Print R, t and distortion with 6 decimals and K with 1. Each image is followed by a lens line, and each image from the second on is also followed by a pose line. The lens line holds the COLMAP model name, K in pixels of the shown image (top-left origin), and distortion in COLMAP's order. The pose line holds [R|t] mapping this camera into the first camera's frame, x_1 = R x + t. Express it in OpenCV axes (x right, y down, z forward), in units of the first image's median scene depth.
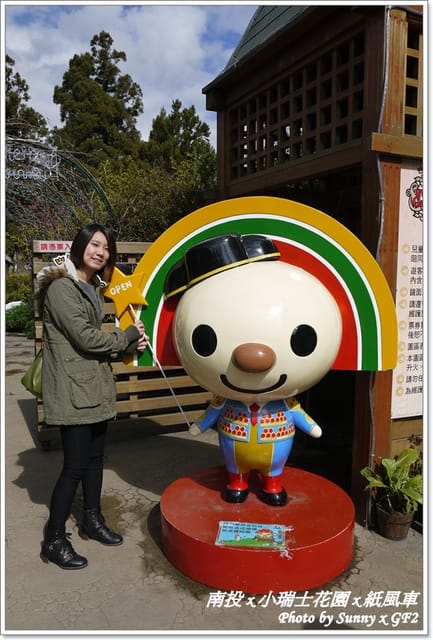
lens RADIAL K [[518.4, 0, 215.2], [0, 518.4, 321.4], [0, 0, 1]] dist [-0.046022, 0.035220]
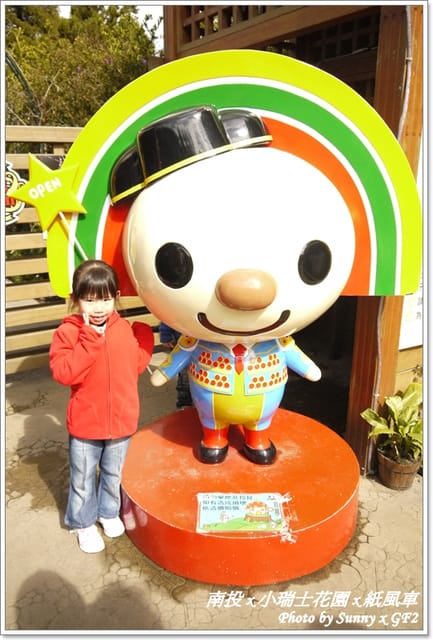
lens RADIAL K [[518.4, 0, 217.9], [0, 518.4, 319.1], [0, 0, 1]] dist [-0.046022, 0.035220]
pose [[0.991927, -0.038854, 0.120713, -0.042950], [0.015364, 0.981716, 0.189733, -0.020347], [-0.125877, -0.186346, 0.974387, 0.268585]]
